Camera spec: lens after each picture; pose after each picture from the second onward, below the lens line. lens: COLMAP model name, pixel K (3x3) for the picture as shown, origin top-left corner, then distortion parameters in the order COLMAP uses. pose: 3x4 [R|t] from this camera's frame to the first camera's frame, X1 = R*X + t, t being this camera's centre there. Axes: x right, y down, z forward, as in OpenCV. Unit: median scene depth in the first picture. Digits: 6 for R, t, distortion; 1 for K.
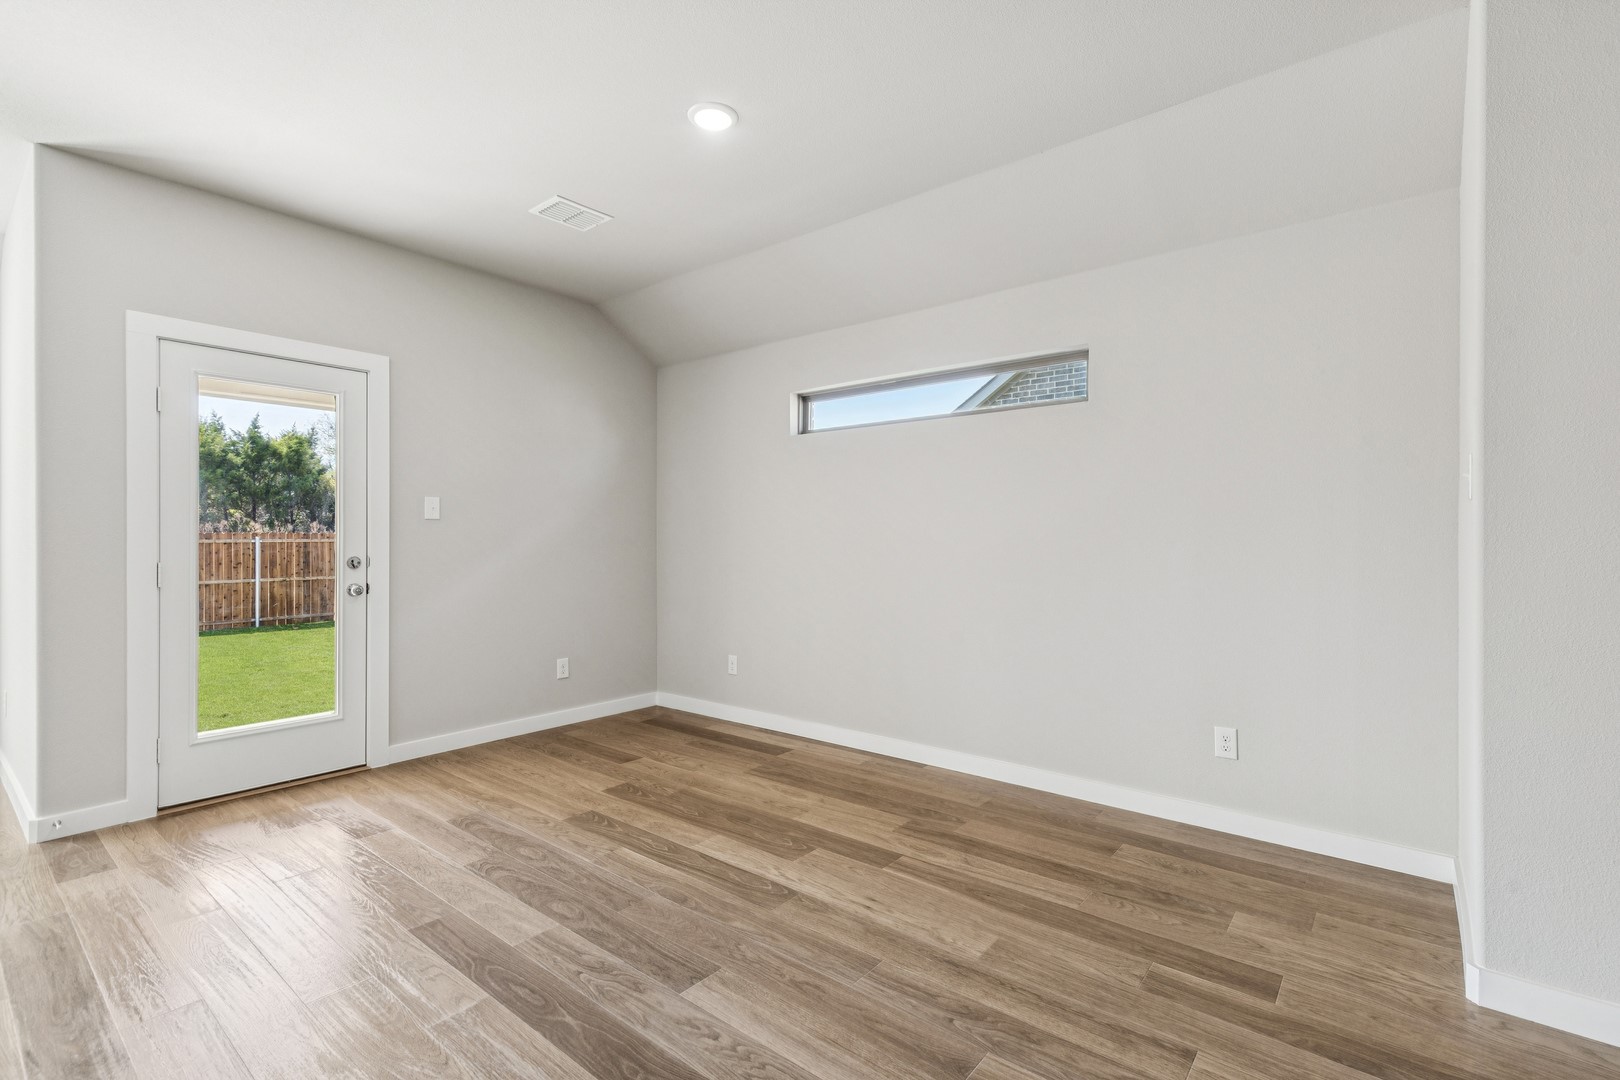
lens RADIAL K [[731.3, 0, 812.7], [0, 731.3, 539.9], [0, 0, 1]] dist [0.008423, -0.001265]
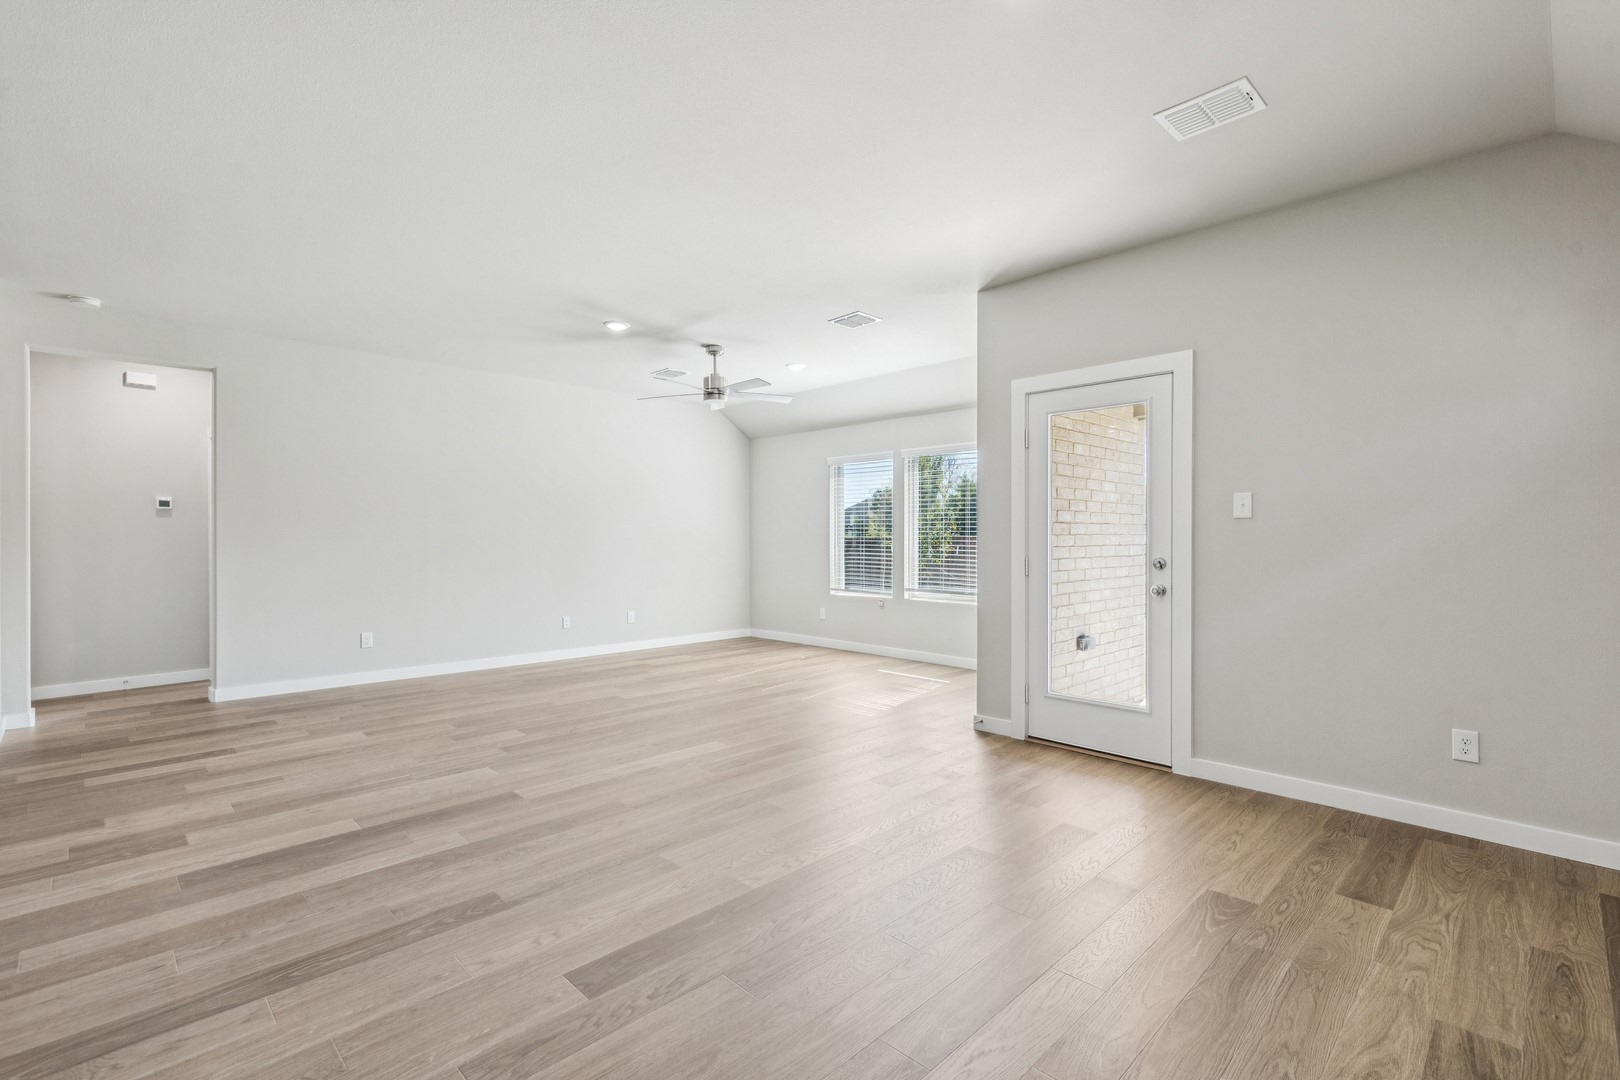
lens RADIAL K [[731.3, 0, 812.7], [0, 731.3, 539.9], [0, 0, 1]] dist [0.008423, -0.001265]
pose [[-0.104595, 0.005590, -0.994499, 0.504603], [0.001971, 0.999983, 0.005414, -0.009561], [0.994513, -0.001394, -0.104605, 0.730076]]
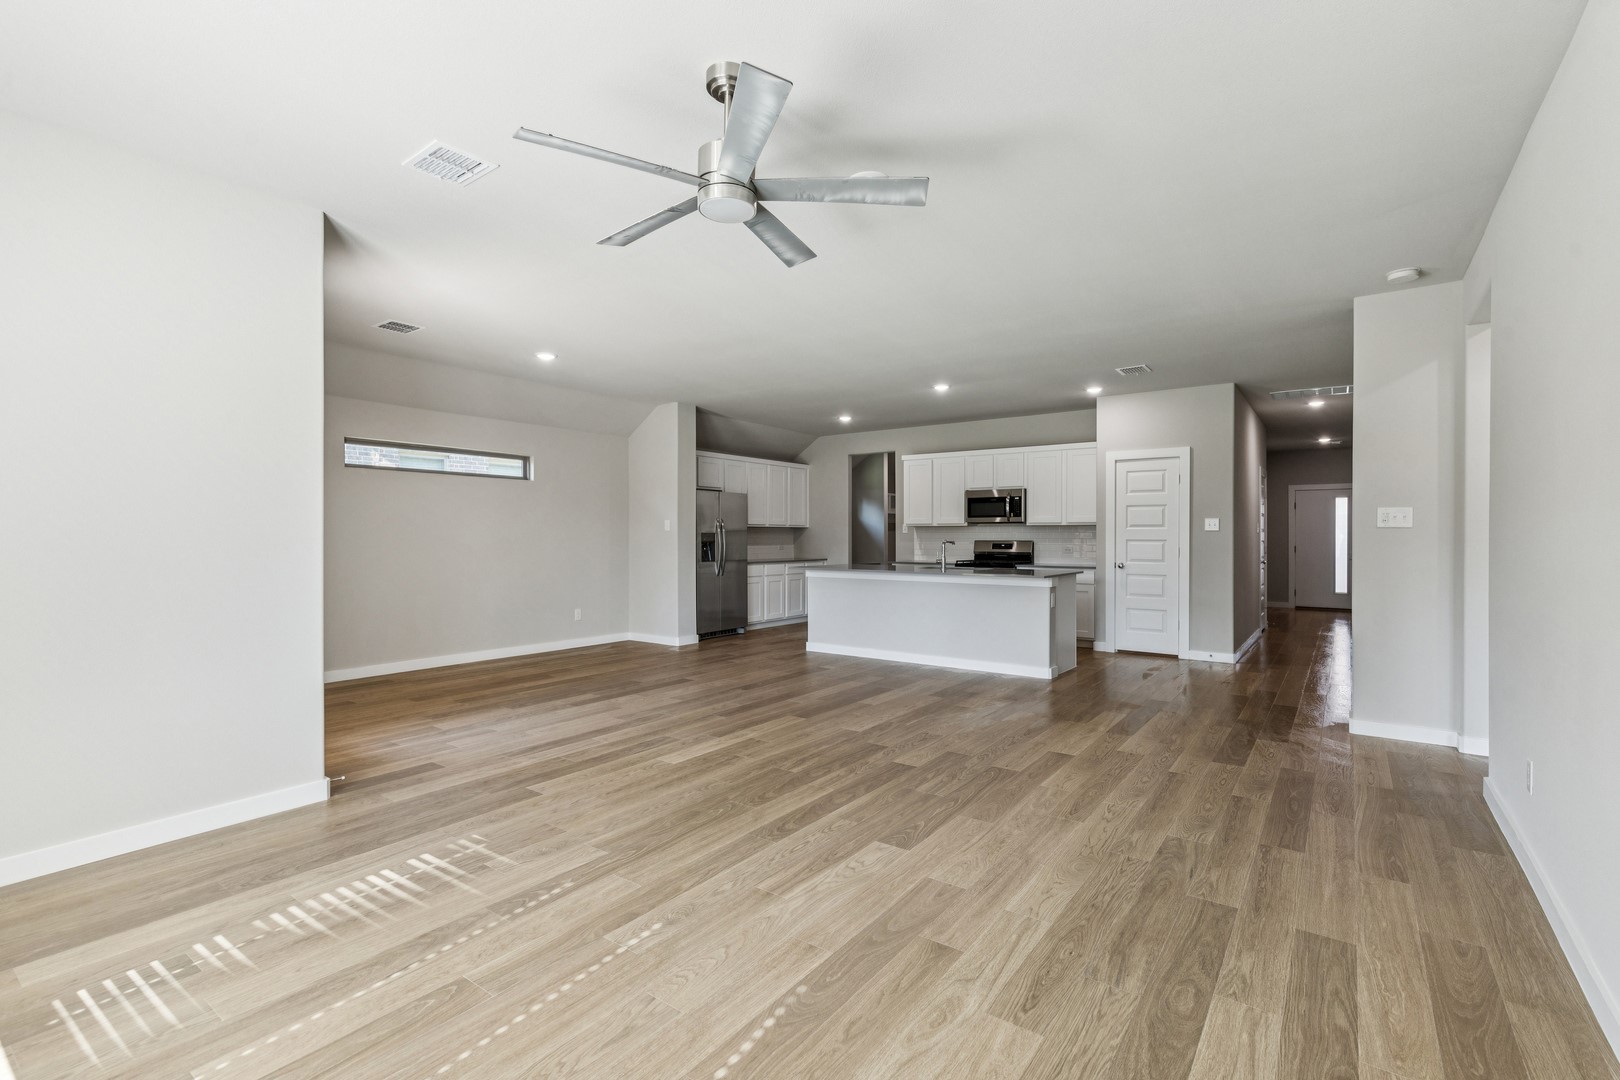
lens RADIAL K [[731.3, 0, 812.7], [0, 731.3, 539.9], [0, 0, 1]] dist [0.008423, -0.001265]
pose [[-0.054260, -0.003056, 0.998522, -2.042780], [-0.000285, 0.999995, 0.003045, -0.013129], [-0.998527, -0.000119, -0.054261, 0.248905]]
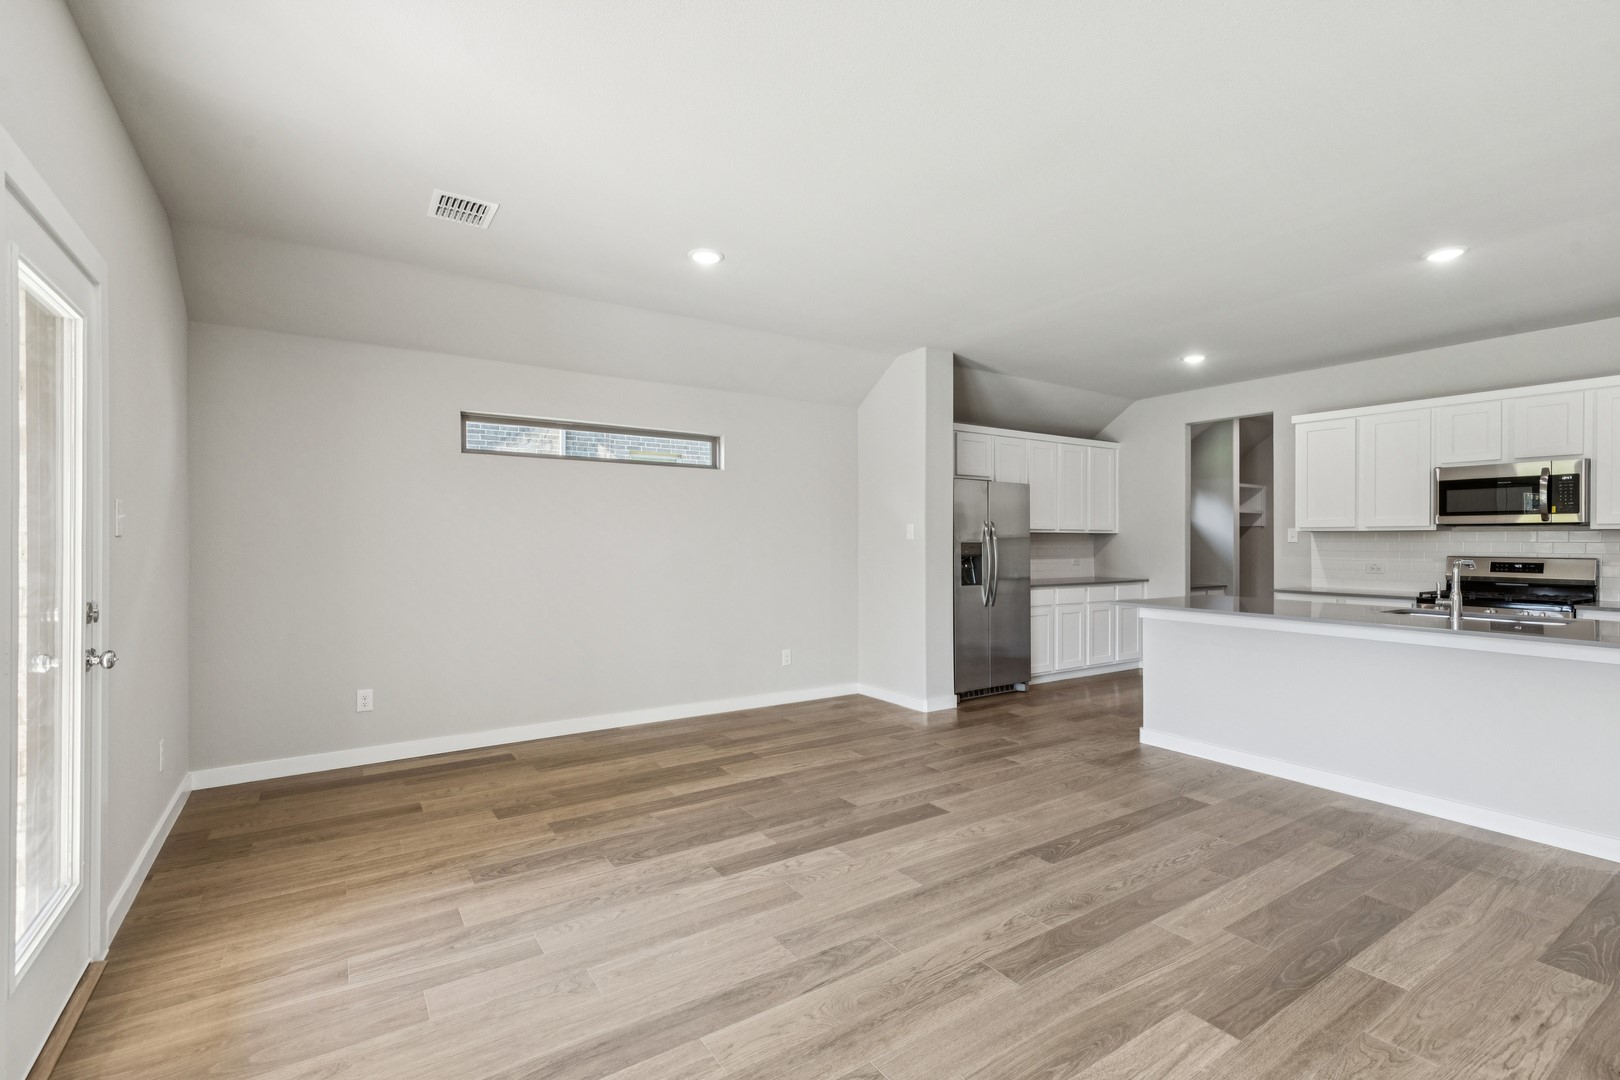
lens RADIAL K [[731.3, 0, 812.7], [0, 731.3, 539.9], [0, 0, 1]] dist [0.008423, -0.001265]
pose [[0.293099, 0.003576, 0.956075, -1.176960], [-0.002065, 0.999993, -0.003108, -0.030586], [-0.956080, -0.001063, 0.293105, 0.332443]]
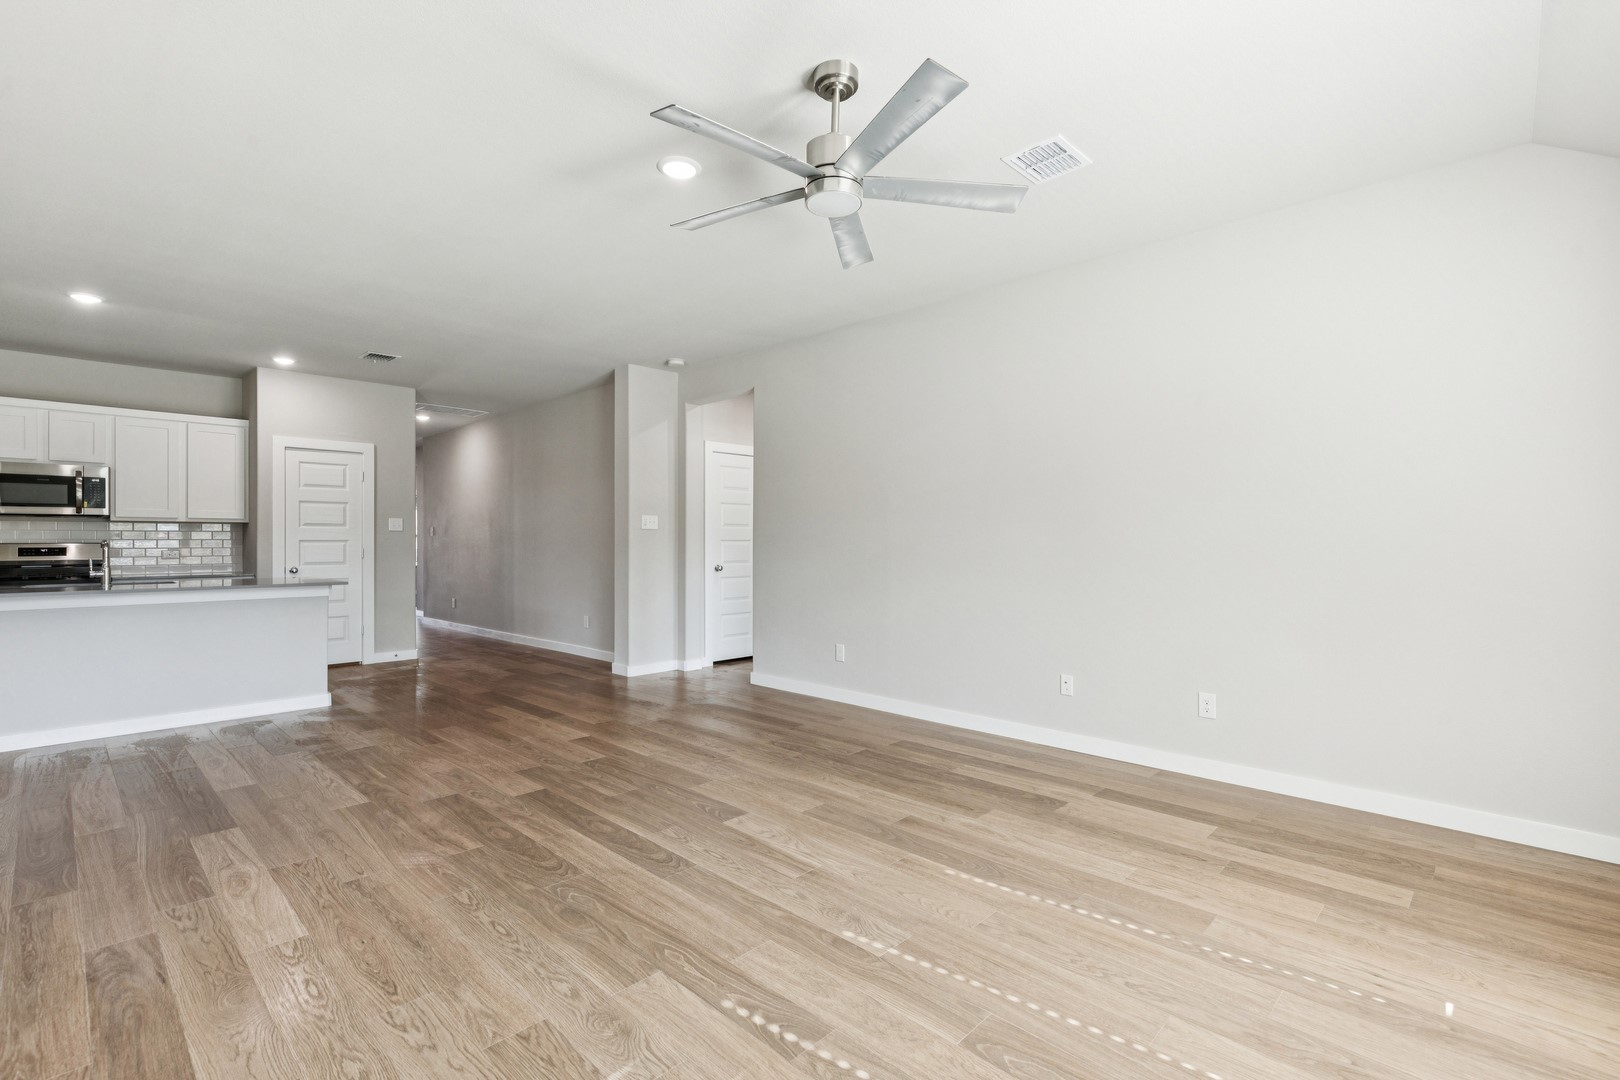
lens RADIAL K [[735.1, 0, 812.8], [0, 735.1, 544.3], [0, 0, 1]] dist [0.009758, -0.000083]
pose [[-0.996308, 0.004599, 0.085729, -1.334416], [0.005071, 0.999973, 0.005284, 0.001358], [-0.085702, 0.005700, -0.996304, 1.058267]]
